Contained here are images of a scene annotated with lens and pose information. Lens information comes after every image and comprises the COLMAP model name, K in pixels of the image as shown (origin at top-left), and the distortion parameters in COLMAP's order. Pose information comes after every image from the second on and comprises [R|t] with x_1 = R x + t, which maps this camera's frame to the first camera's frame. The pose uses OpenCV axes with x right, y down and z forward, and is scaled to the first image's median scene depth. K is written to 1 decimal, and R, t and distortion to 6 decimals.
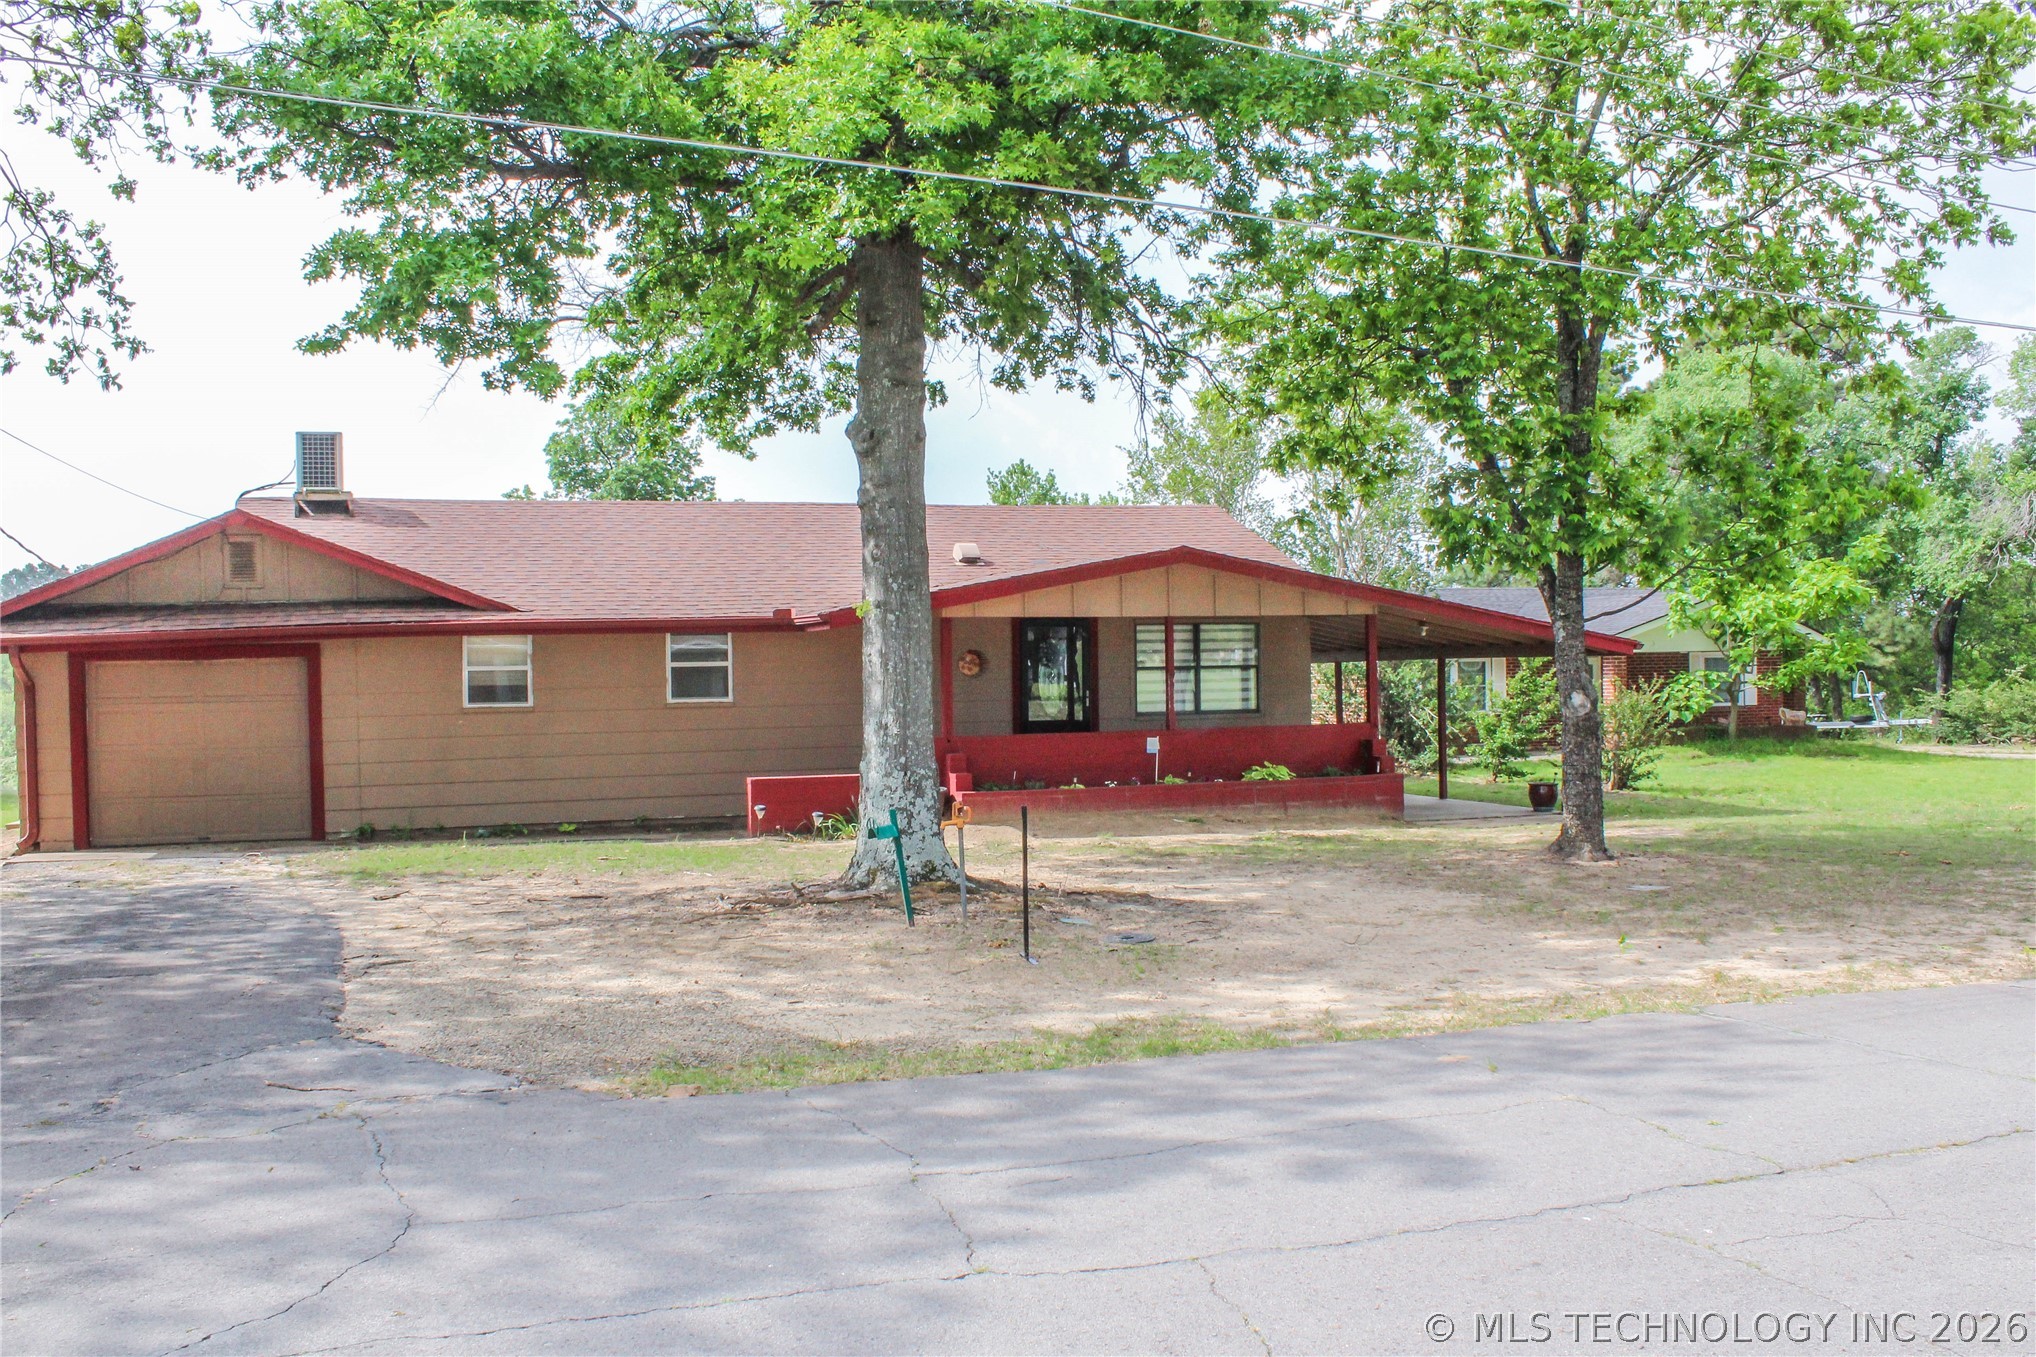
lens RADIAL K [[1715.8, 0, 991.6], [0, 1715.8, 685.6], [0, 0, 1]] dist [-0.167405, 0.175179]
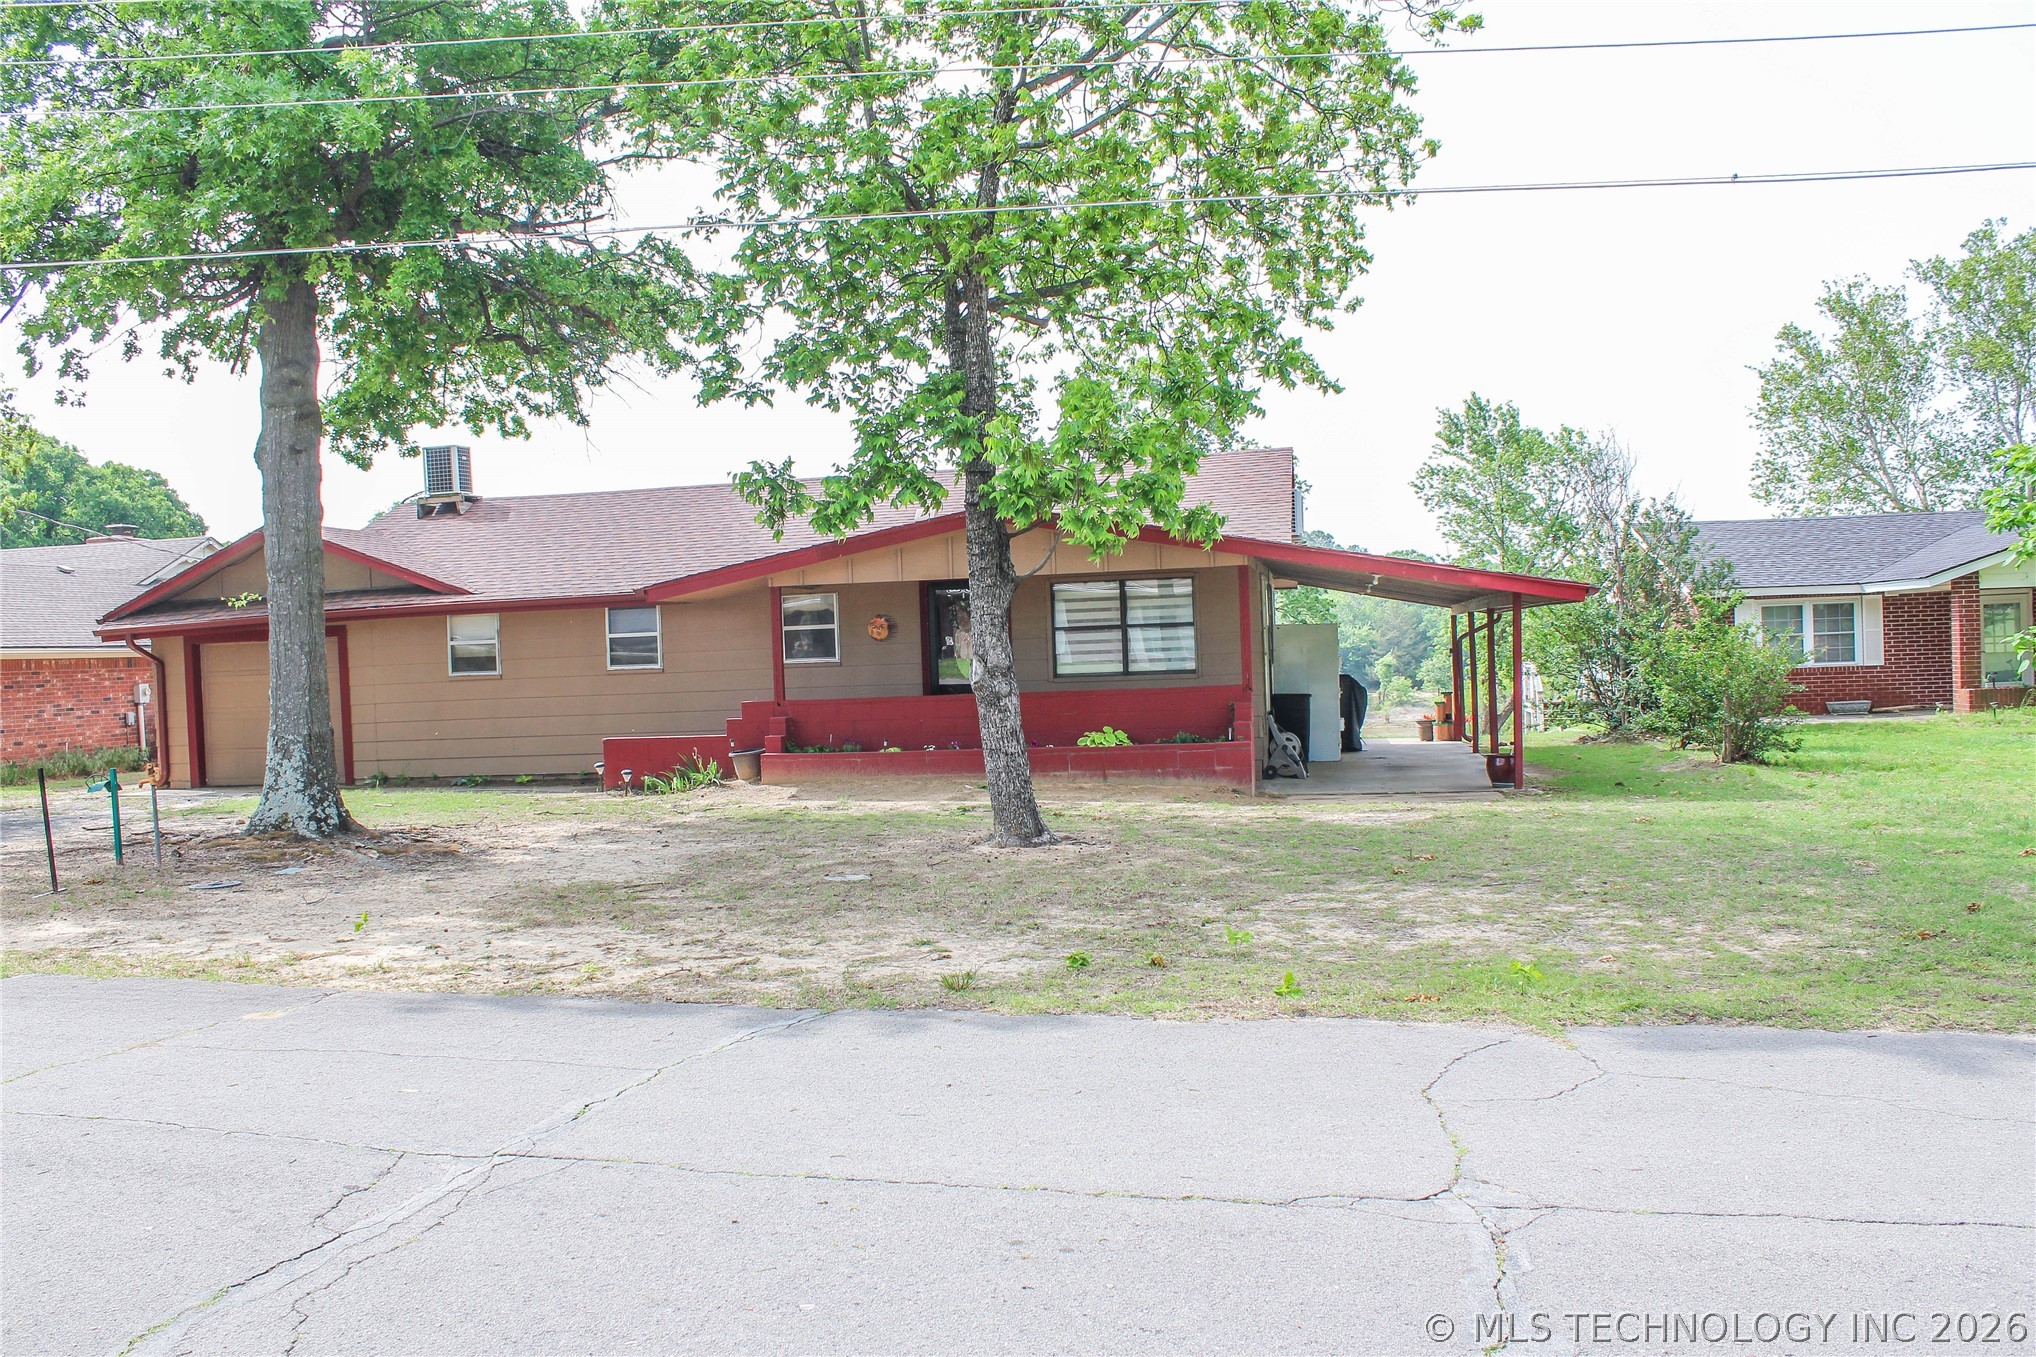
lens RADIAL K [[1715.8, 0, 991.6], [0, 1715.8, 685.6], [0, 0, 1]] dist [-0.167405, 0.175179]
pose [[0.871006, -0.002926, -0.491264, 0.582496], [0.018200, 0.999488, 0.026315, -0.004441], [0.490935, -0.031862, 0.870613, 0.146482]]
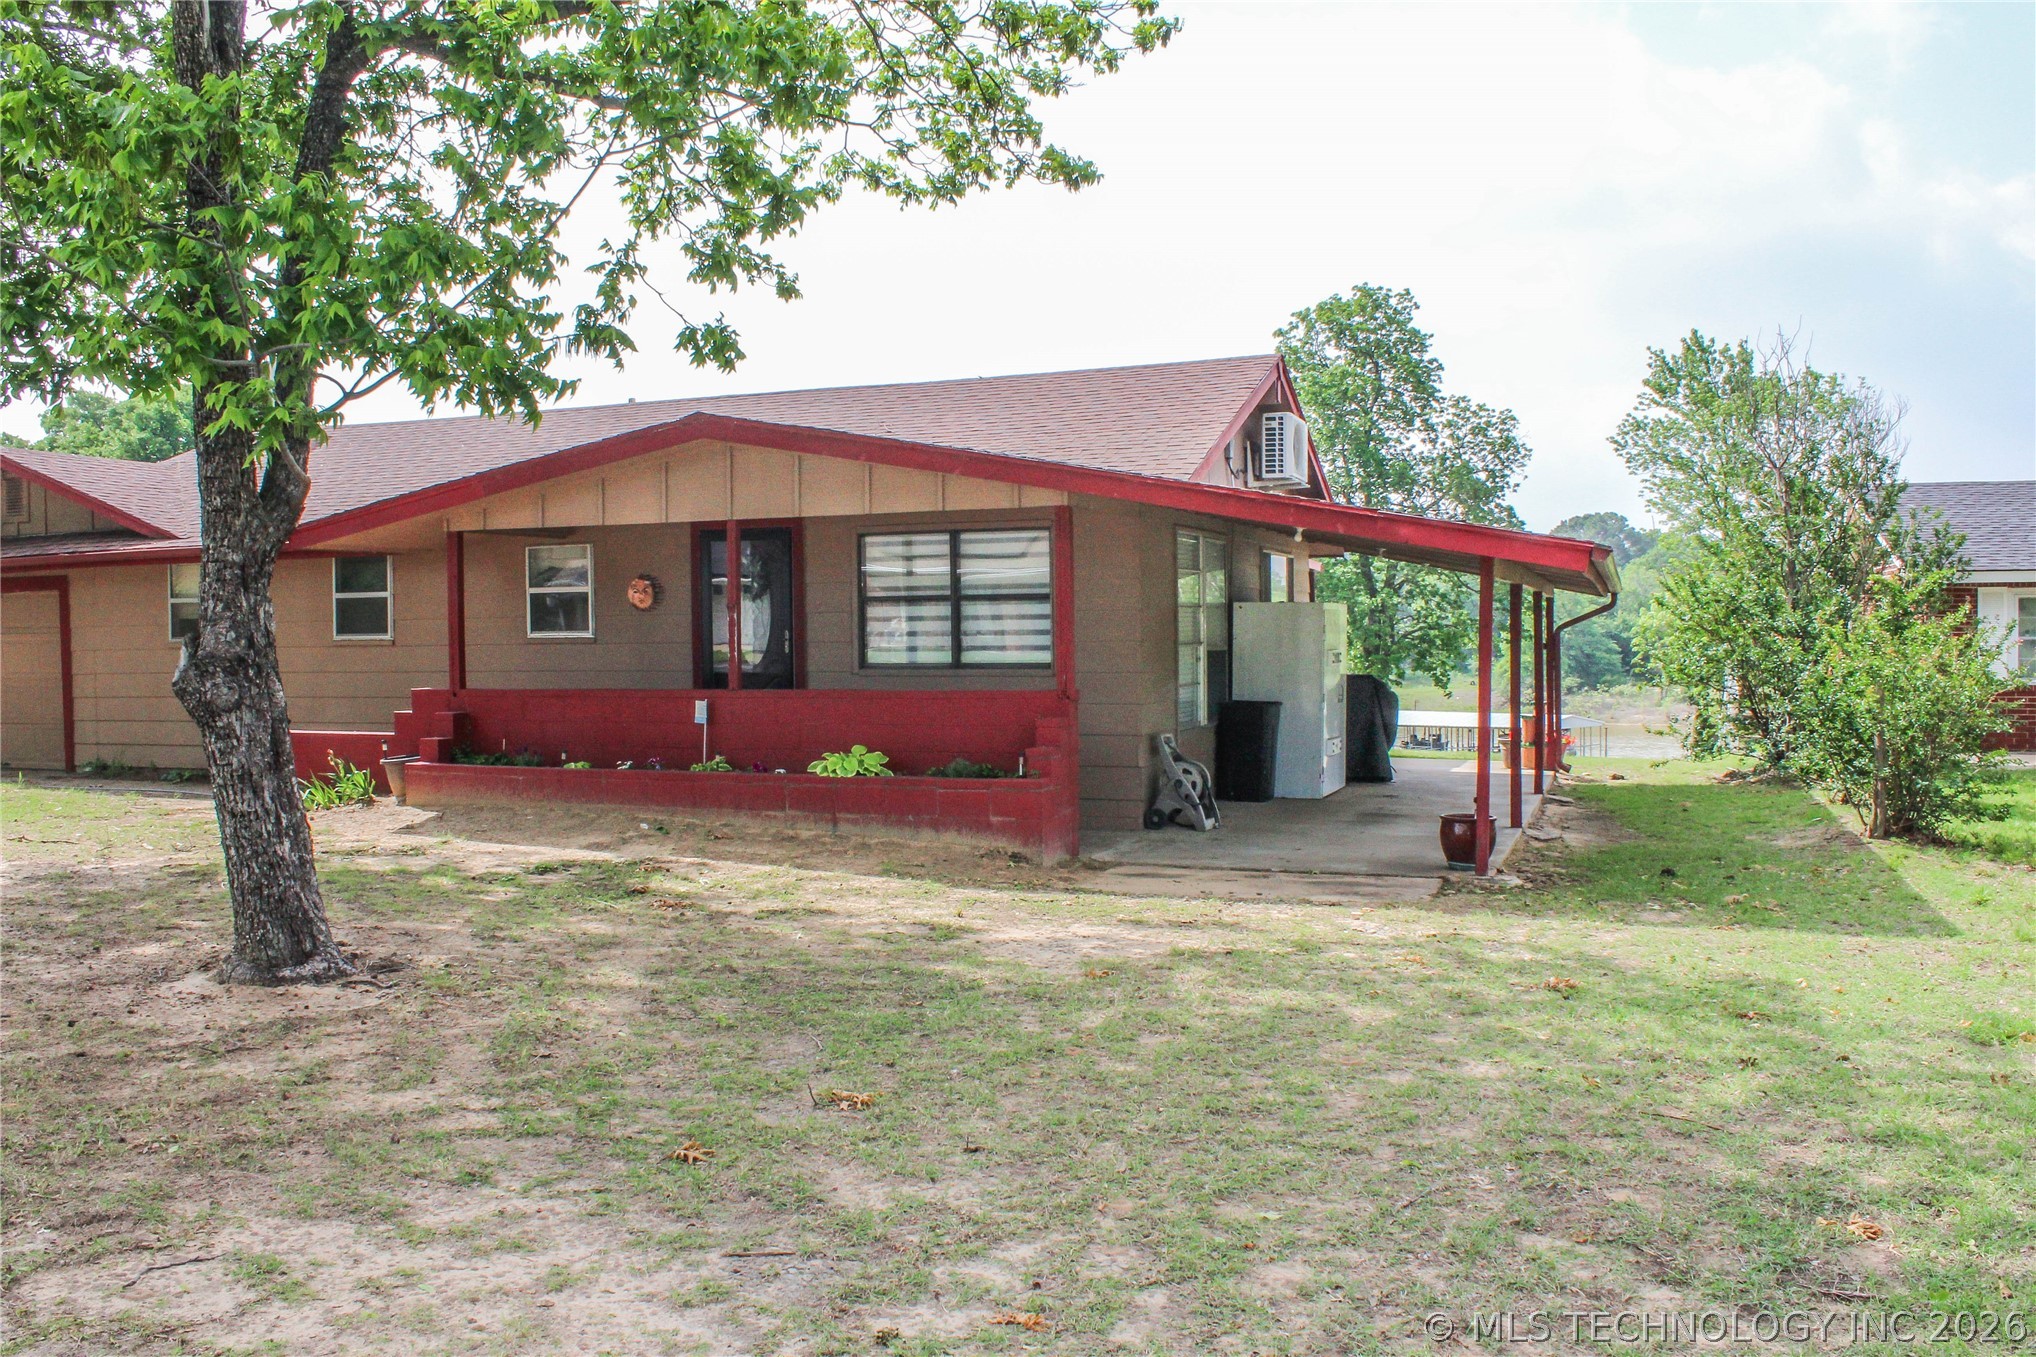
lens RADIAL K [[1715.8, 0, 991.6], [0, 1715.8, 685.6], [0, 0, 1]] dist [-0.167405, 0.175179]
pose [[0.771706, 0.032311, -0.635158, 0.613171], [-0.008590, 0.999147, 0.040390, -0.003987], [0.635921, -0.025713, 0.771325, 0.552330]]
